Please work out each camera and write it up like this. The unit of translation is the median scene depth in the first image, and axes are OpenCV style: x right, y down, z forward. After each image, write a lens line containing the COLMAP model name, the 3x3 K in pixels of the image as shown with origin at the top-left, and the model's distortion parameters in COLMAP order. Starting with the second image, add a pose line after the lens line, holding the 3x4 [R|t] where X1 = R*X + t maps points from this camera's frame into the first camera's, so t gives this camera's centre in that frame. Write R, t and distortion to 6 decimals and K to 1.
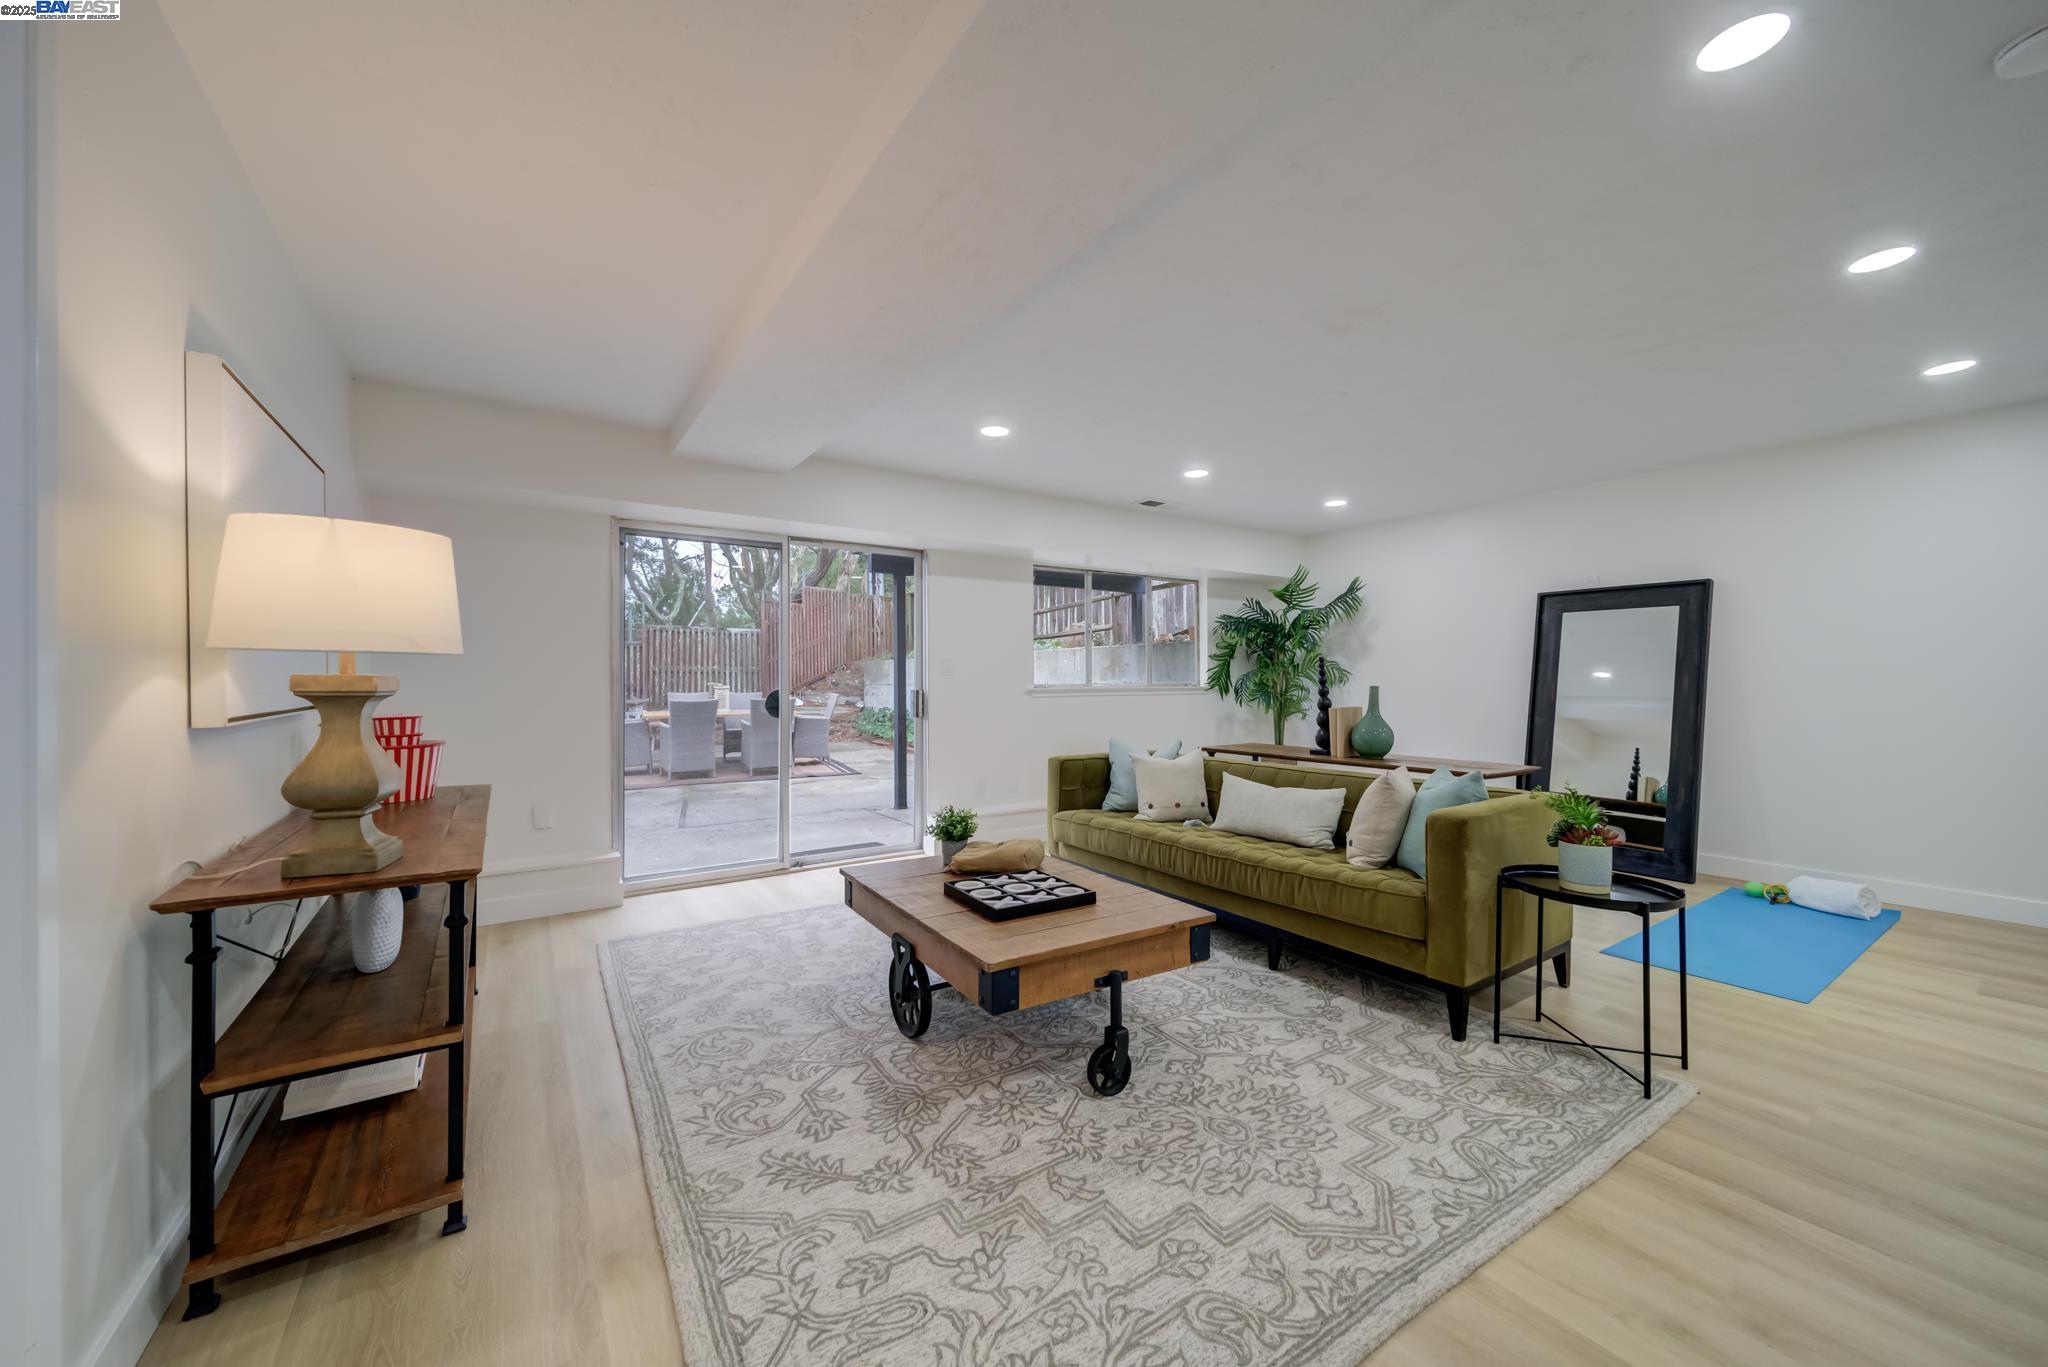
lens RADIAL K [[762.7, 0, 1028.8], [0, 762.7, 681.4], [0, 0, 1]] dist [-0.002377, -0.000731]
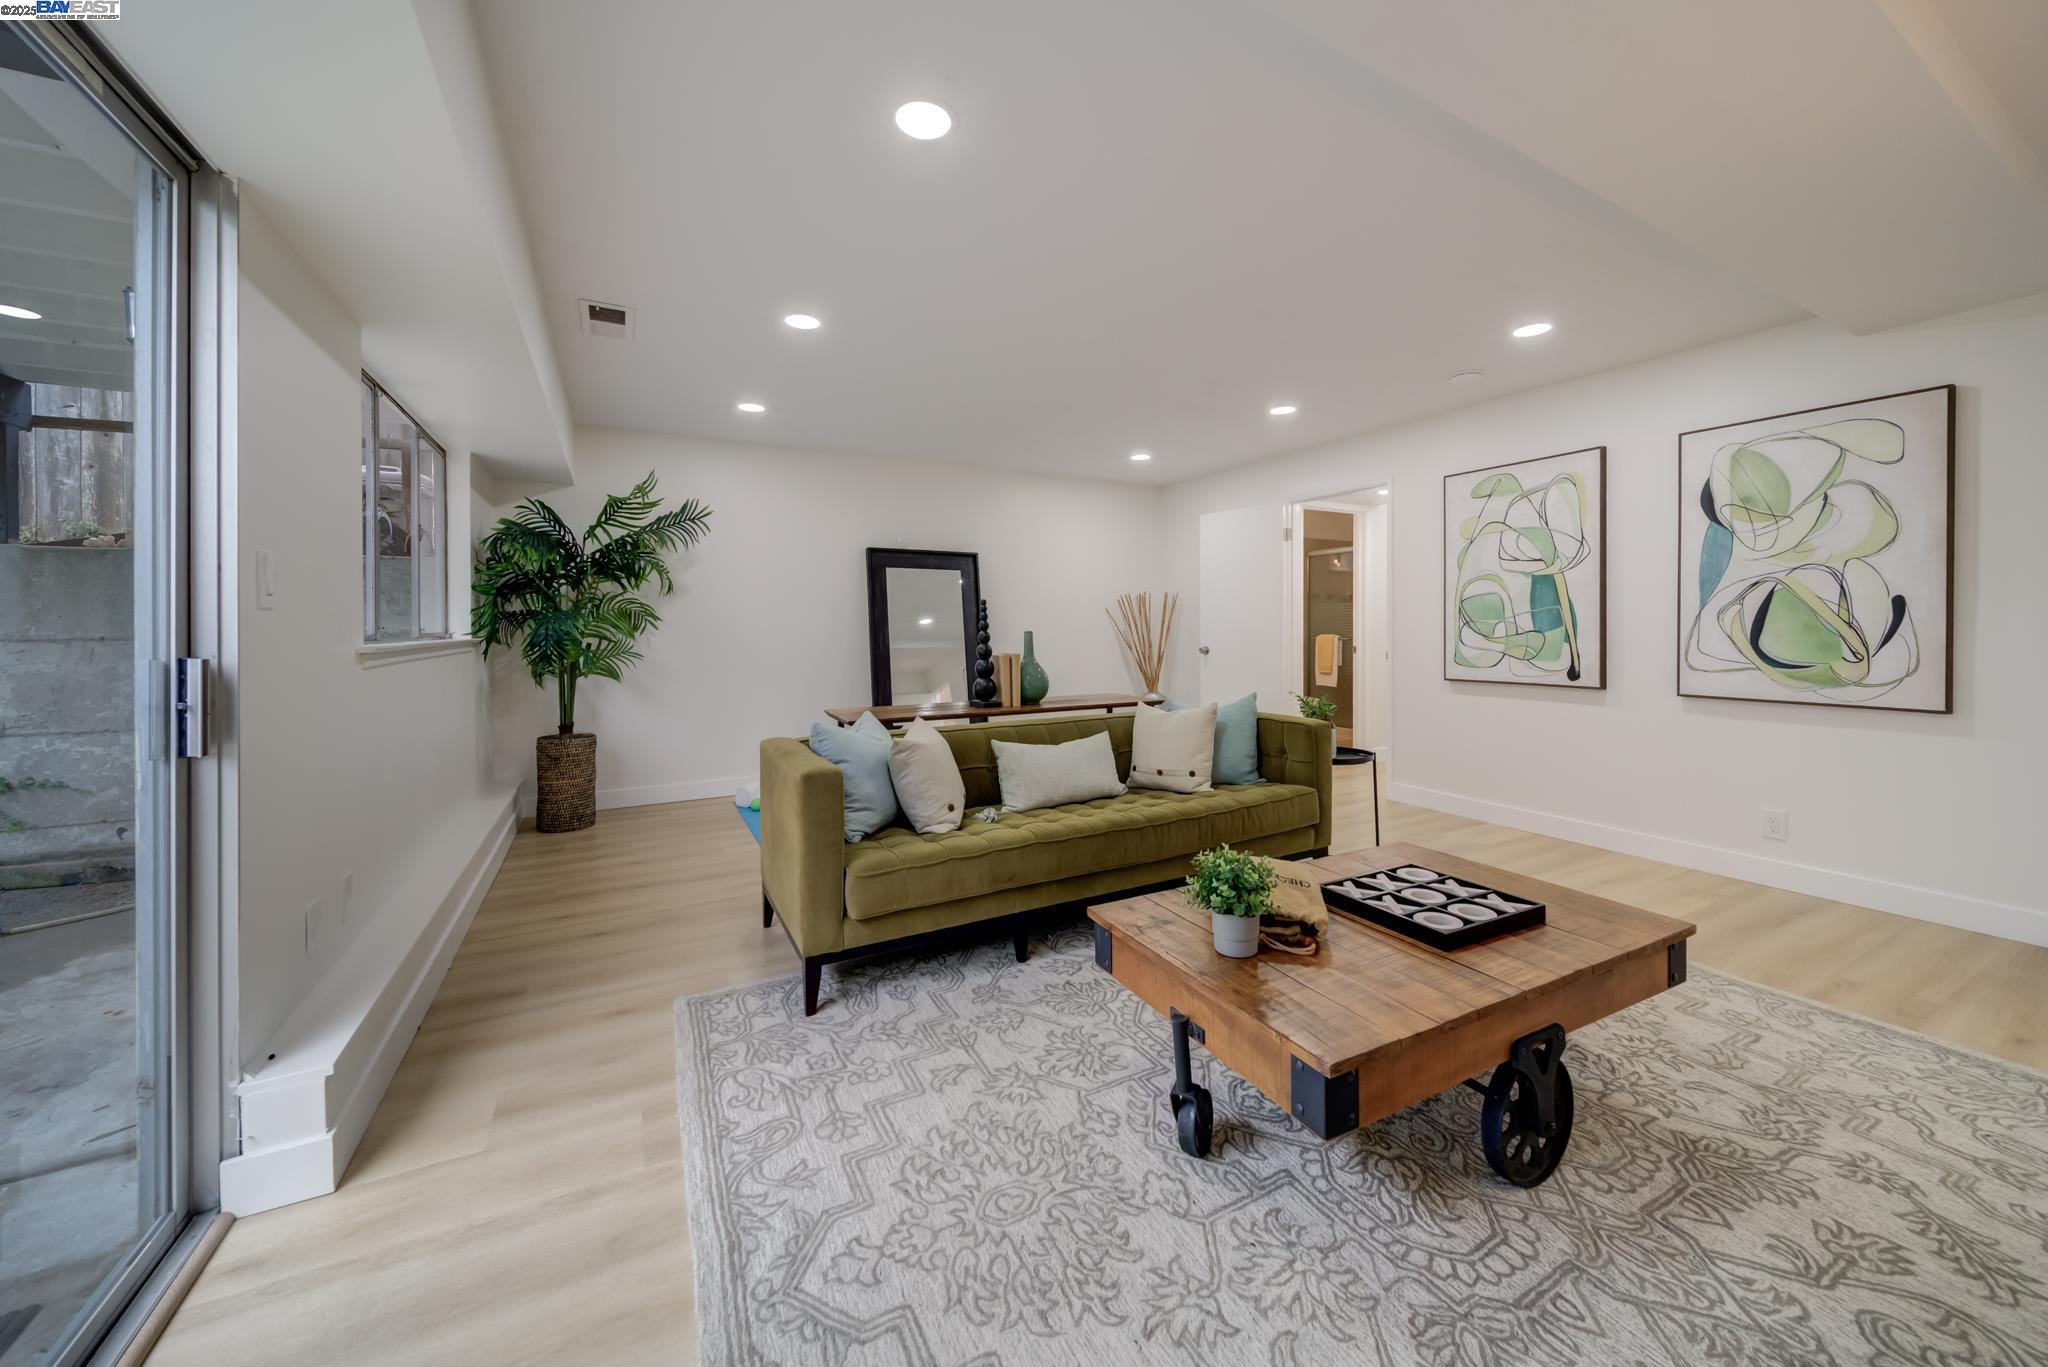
lens RADIAL K [[762.7, 0, 1066.0], [0, 762.7, 634.3], [0, 0, 1]] dist [-0.002377, -0.000731]
pose [[0.066627, -0.005245, 0.997764, -0.960530], [0.005954, 0.999970, 0.004859, 0.010736], [-0.997760, 0.005617, 0.066656, 1.596341]]
